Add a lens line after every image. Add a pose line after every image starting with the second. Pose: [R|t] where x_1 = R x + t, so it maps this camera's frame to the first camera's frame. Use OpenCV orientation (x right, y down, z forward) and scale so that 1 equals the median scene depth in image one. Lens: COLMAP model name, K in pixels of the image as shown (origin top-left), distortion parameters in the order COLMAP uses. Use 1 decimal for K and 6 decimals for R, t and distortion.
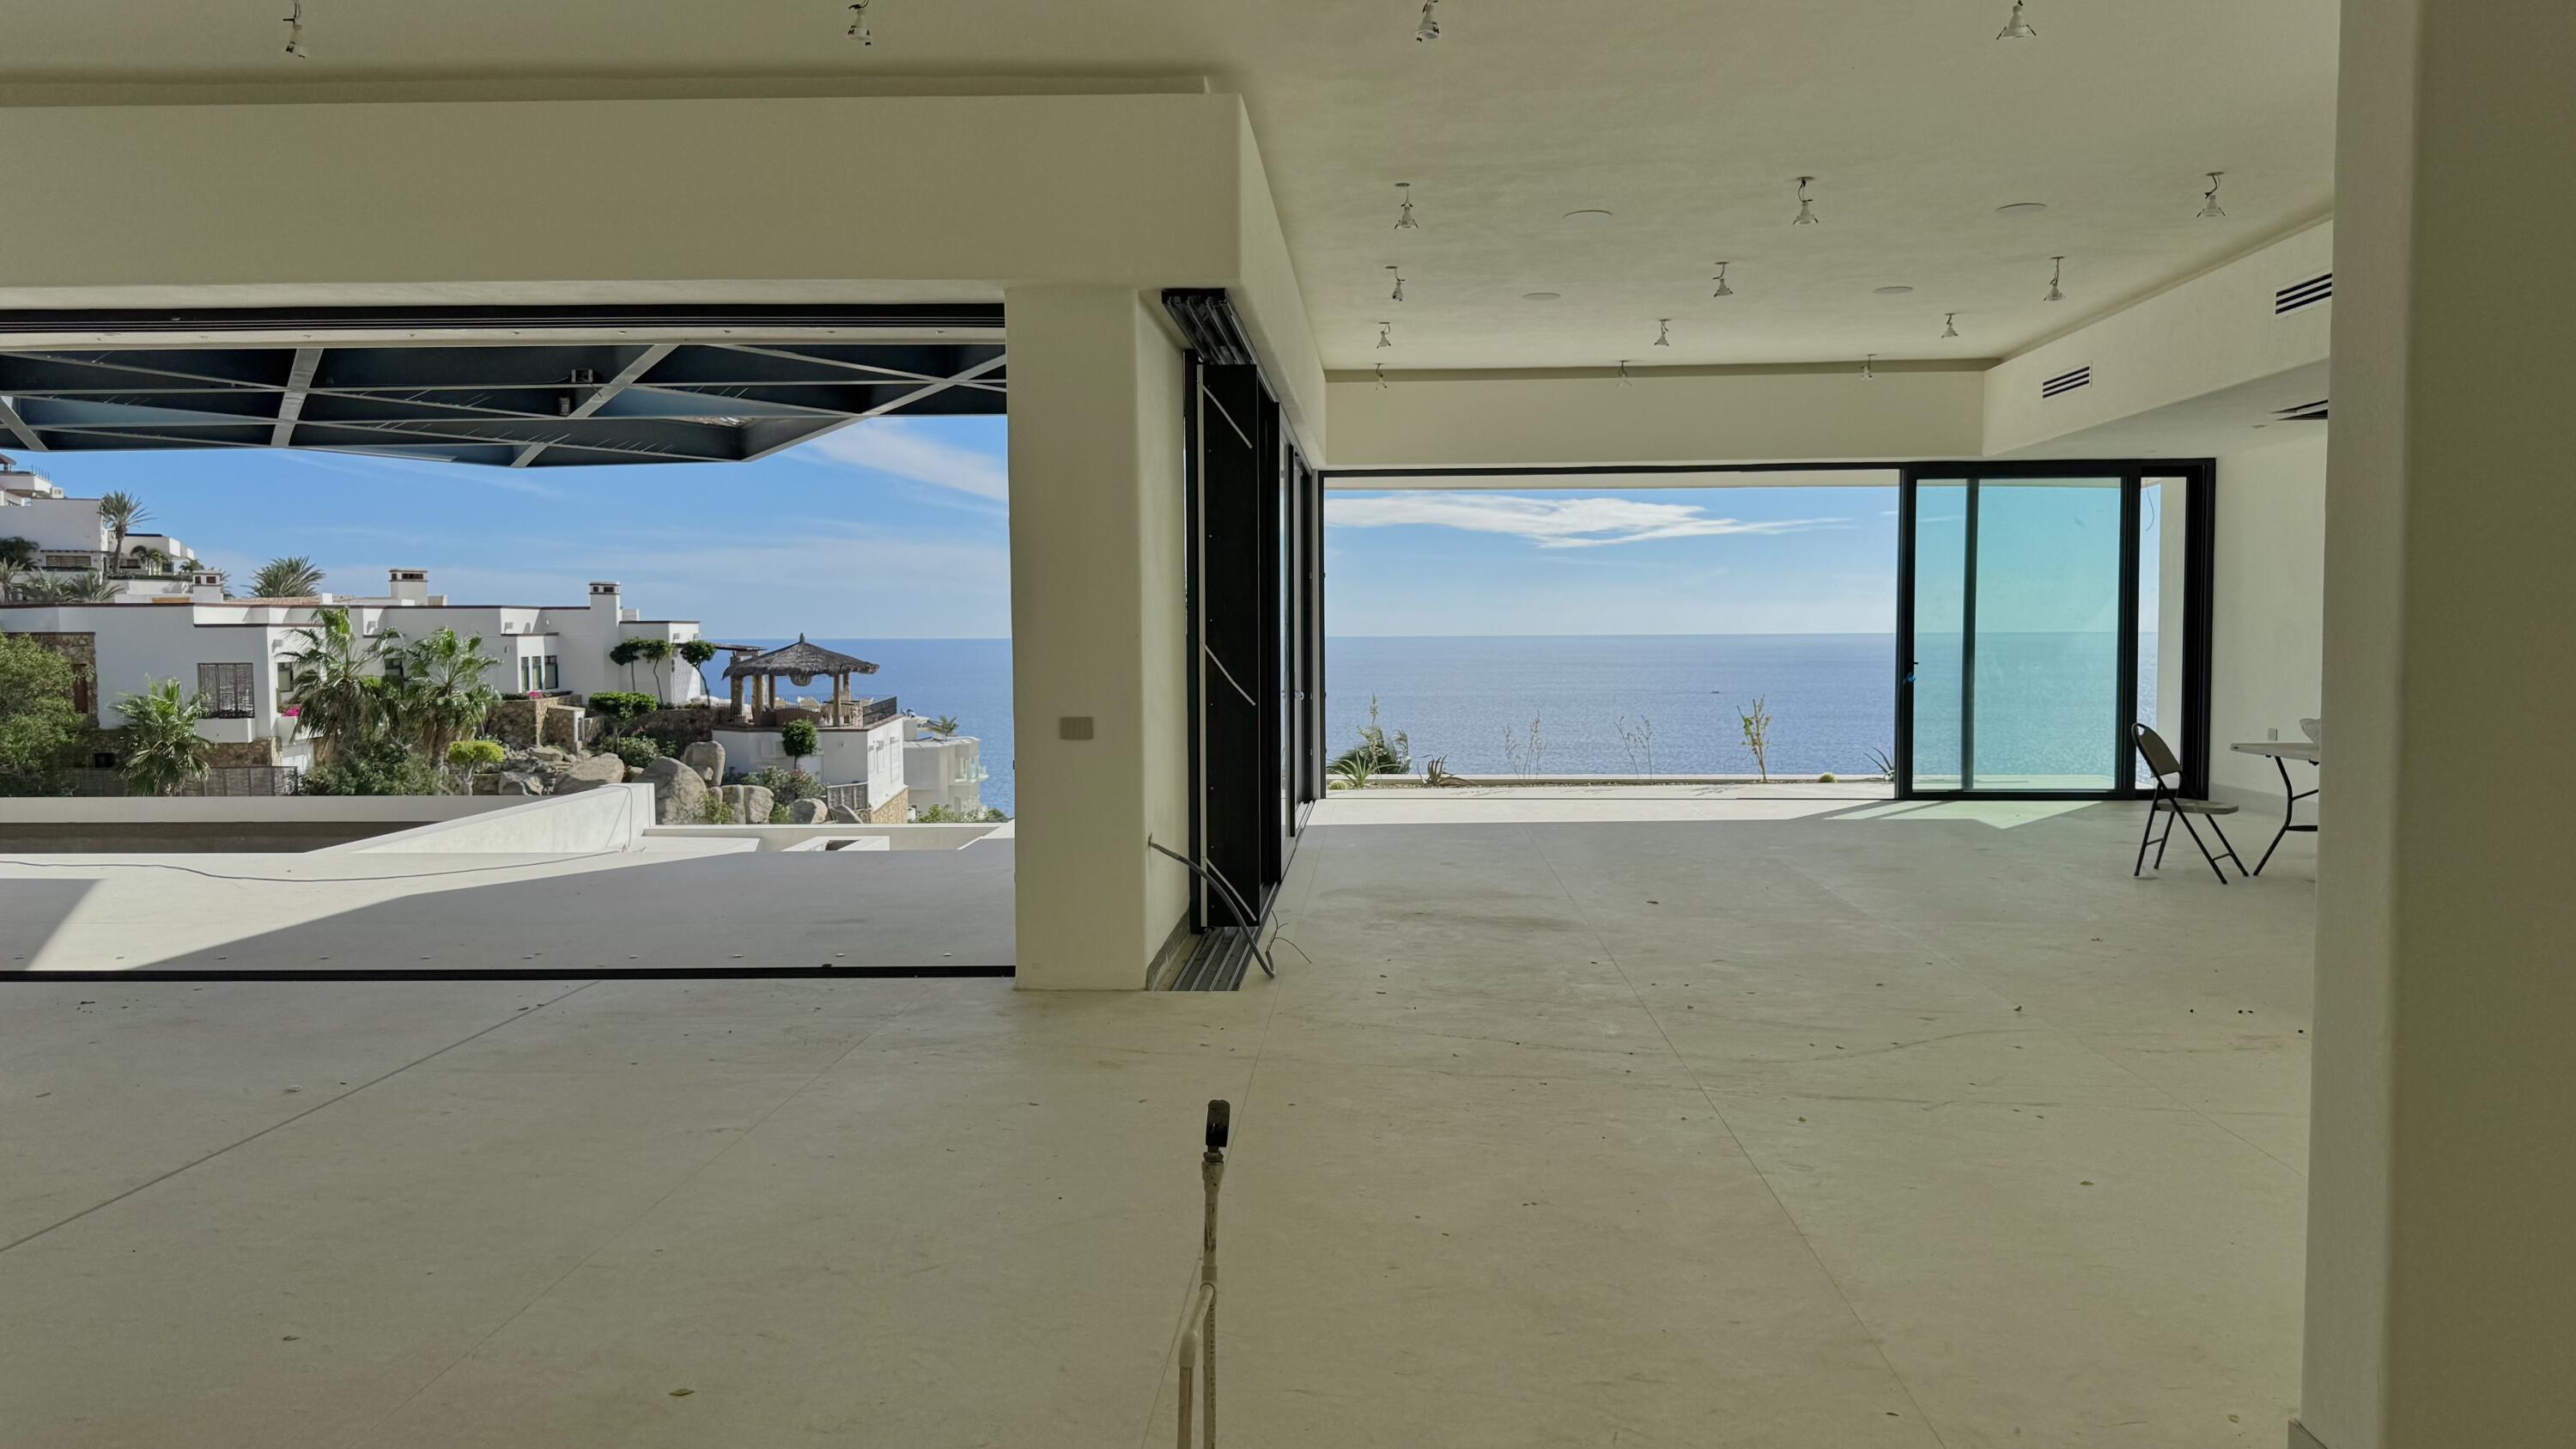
lens RADIAL K [[1833.9, 0, 1333.2], [0, 1833.9, 710.6], [0, 0, 1]] dist [0.043542, -0.061230]
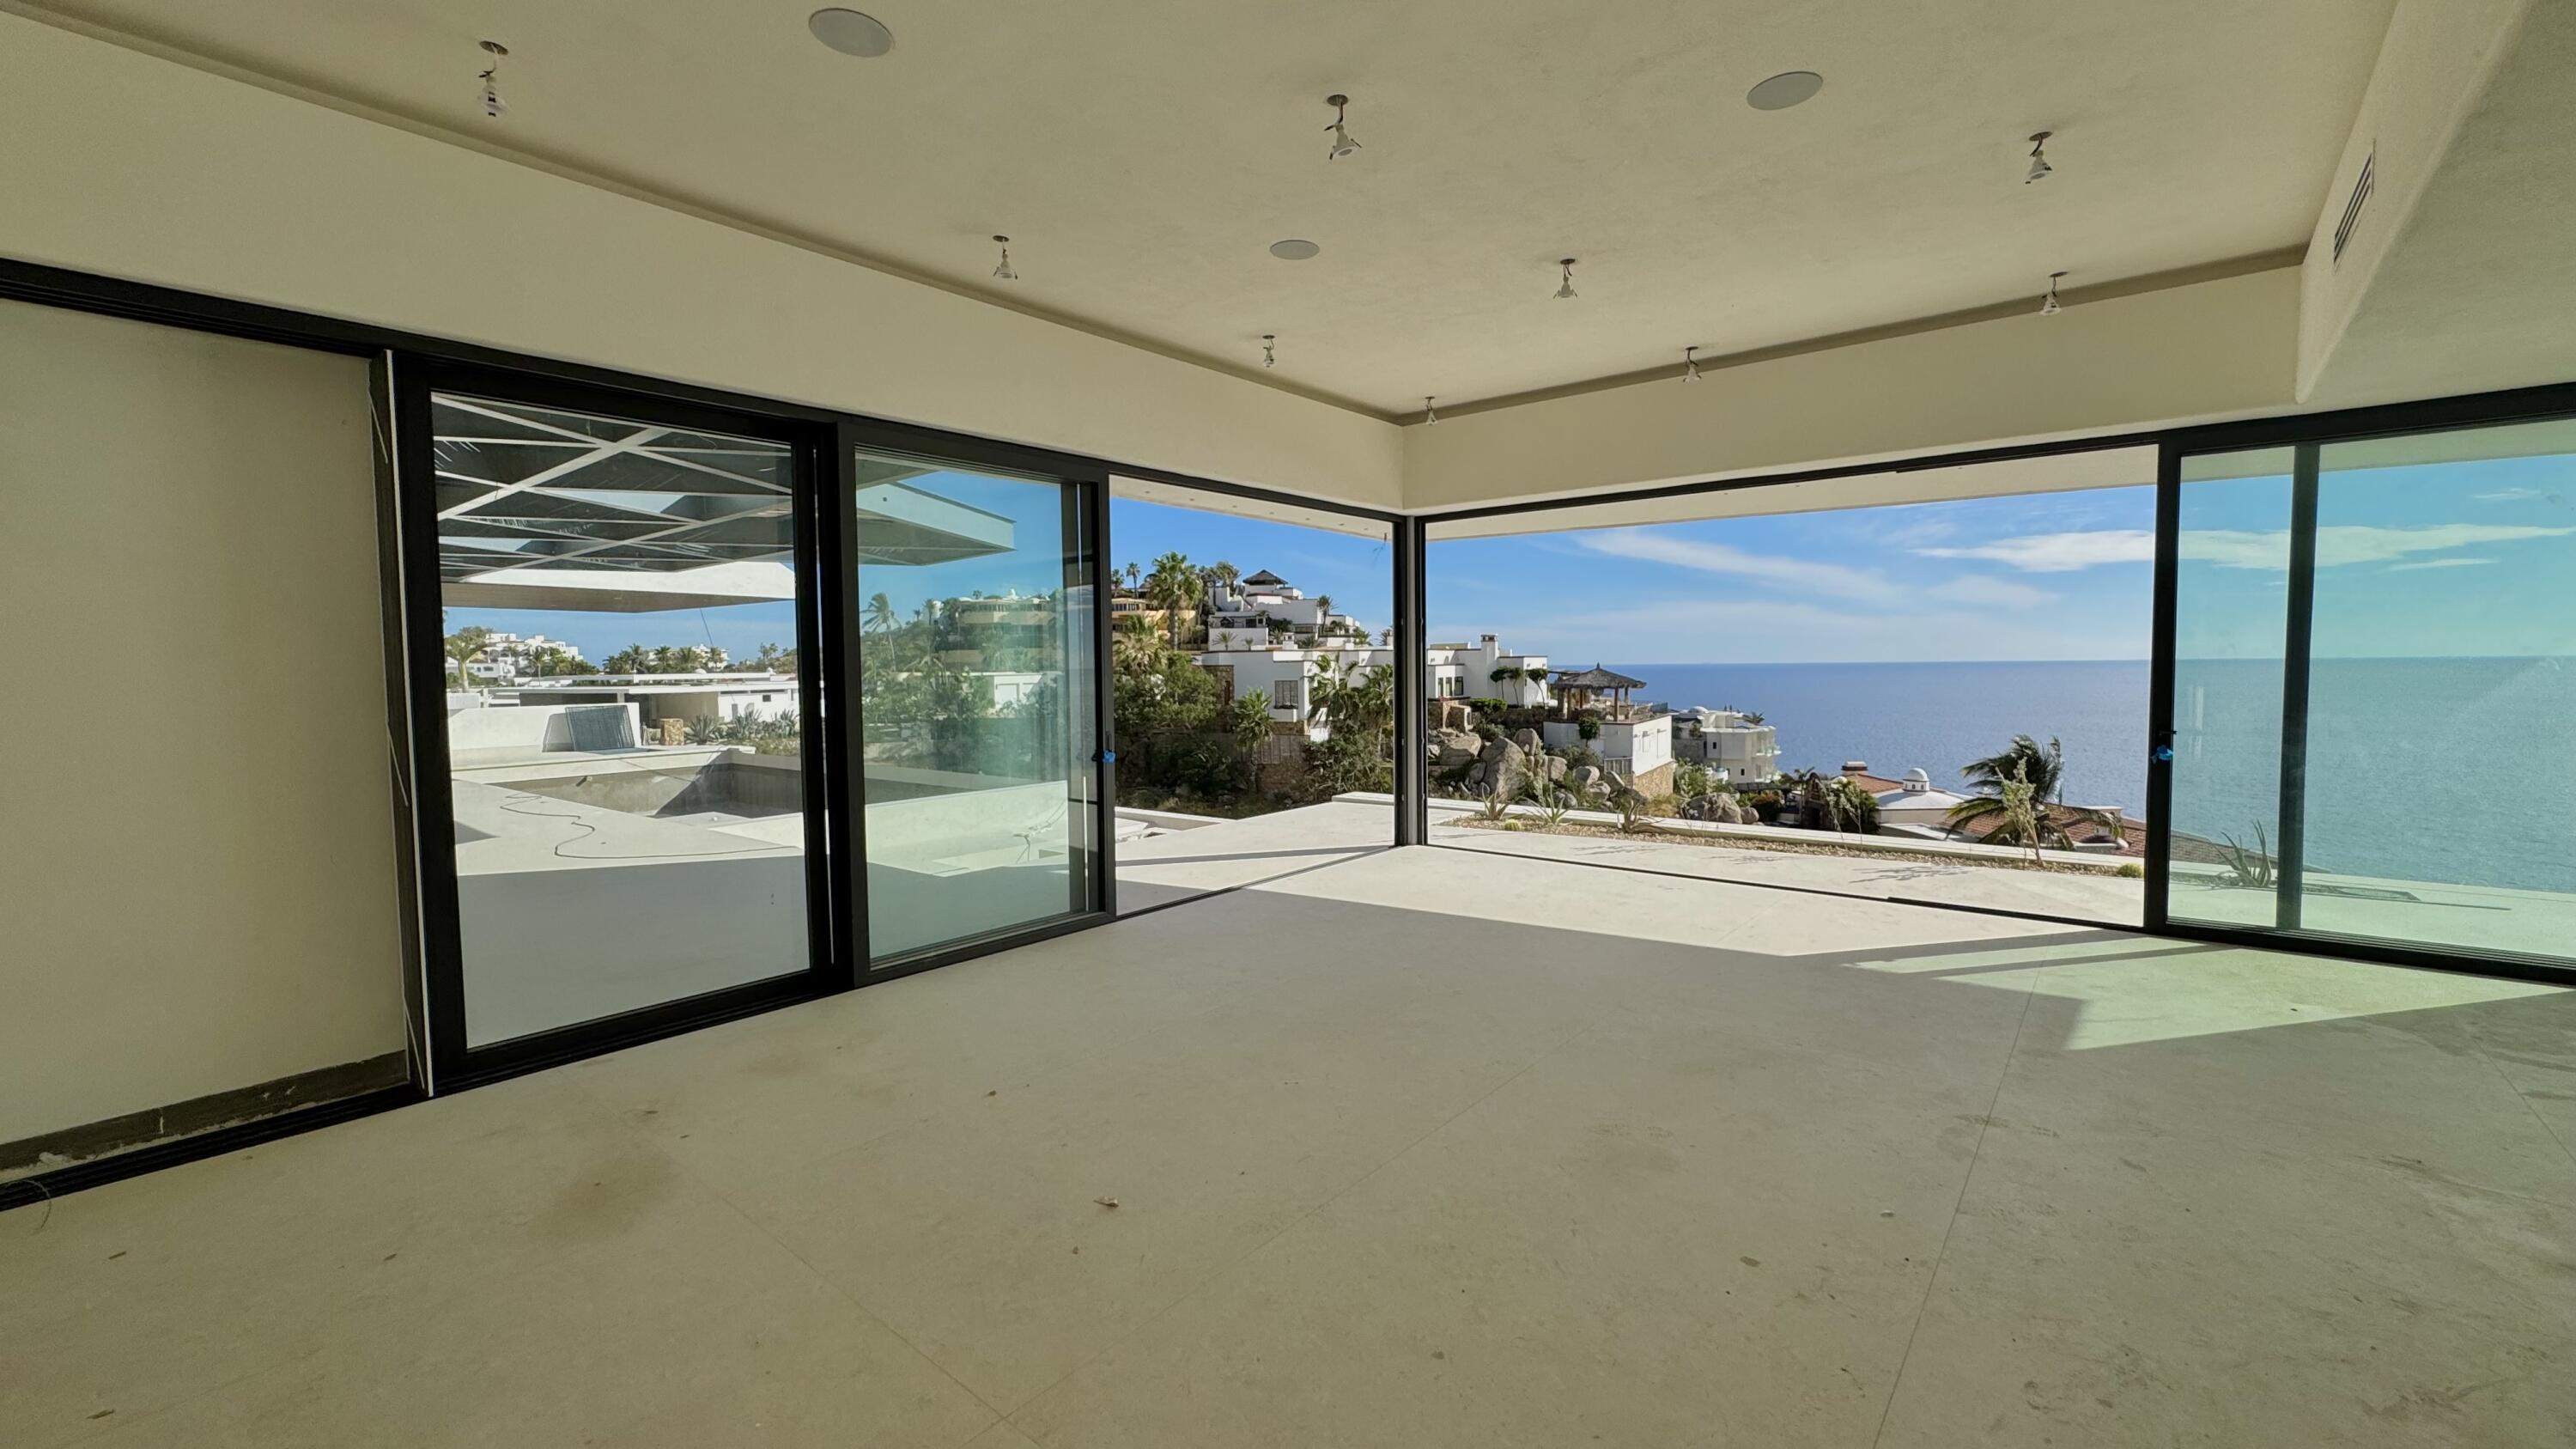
lens RADIAL K [[1038.0, 0, 1288.0], [0, 1038.0, 724.5], [0, 0, 1]] dist [-0.008949, -0.000010]
pose [[0.780050, 0.032035, -0.624896, 0.072260], [-0.019214, 0.999444, 0.027252, -0.008003], [0.625422, -0.009252, 0.780232, 0.122917]]
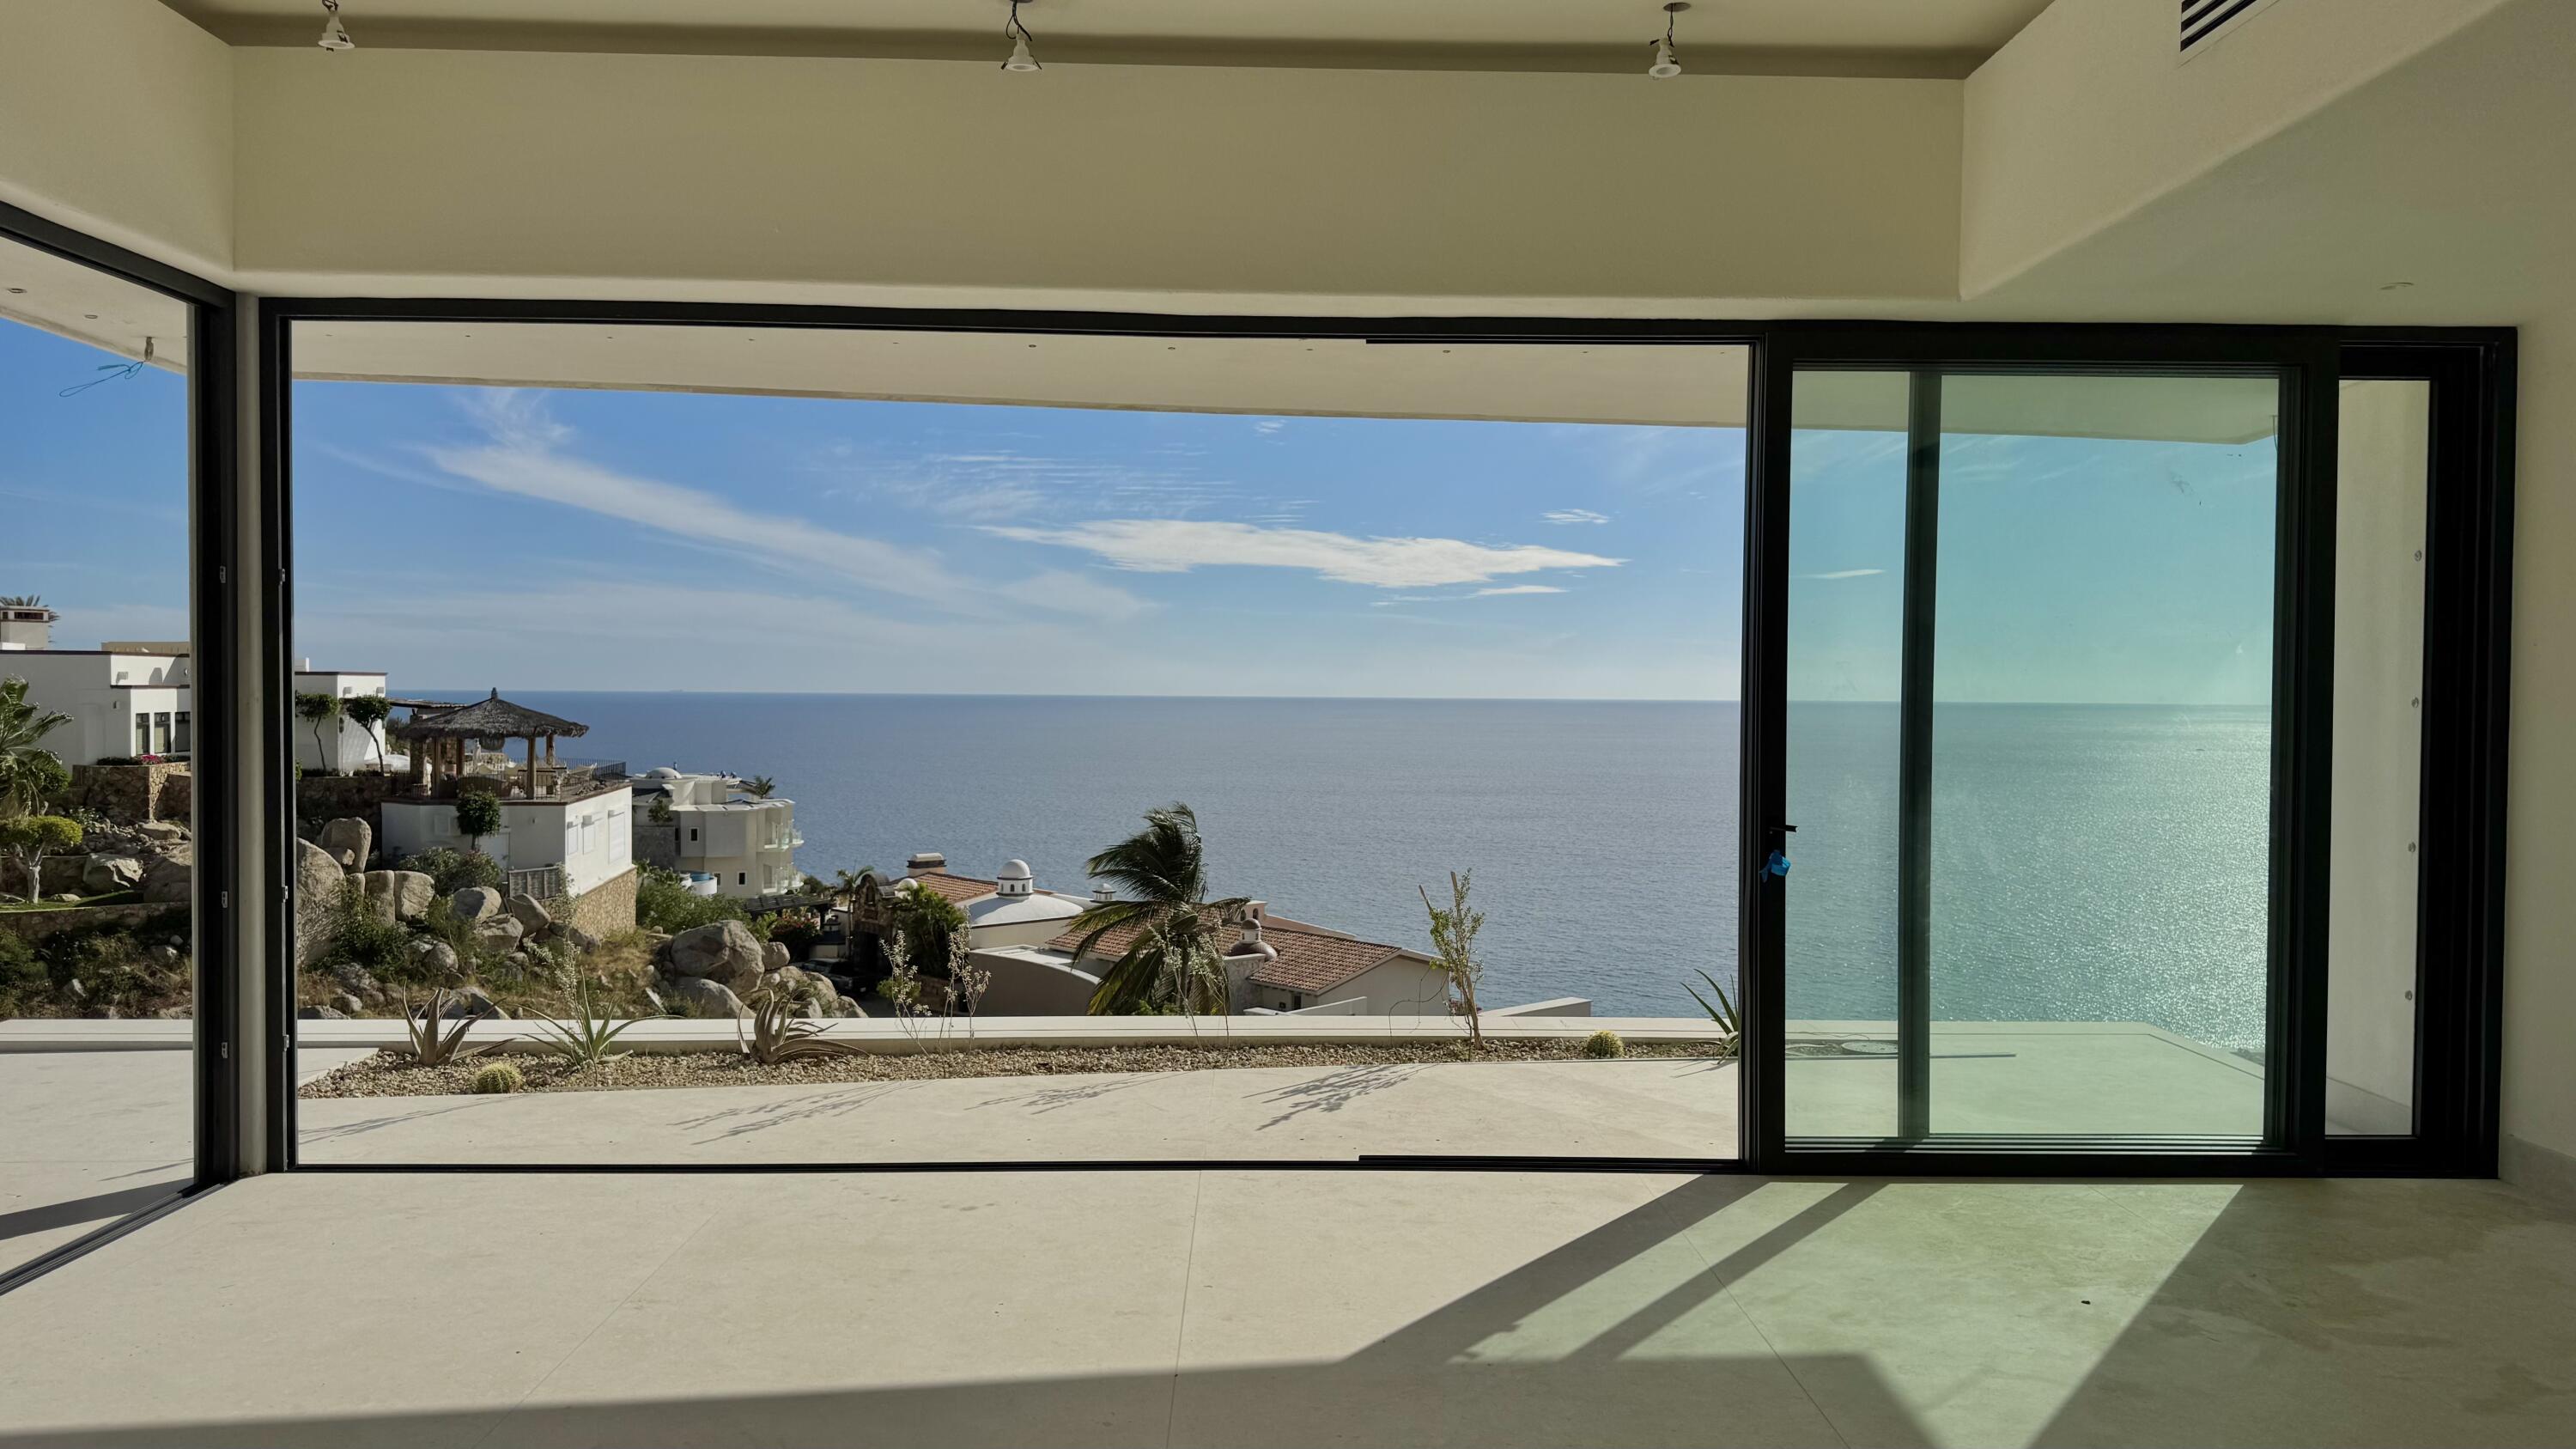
lens RADIAL K [[1784.4, 0, 1369.9], [0, 1784.4, 721.1], [0, 0, 1]] dist [0.005949, -0.051724]
pose [[0.996298, 0.011235, 0.085228, 0.046610], [-0.009009, 0.999609, -0.026466, -0.009213], [-0.085492, 0.025600, 0.996010, 0.150463]]
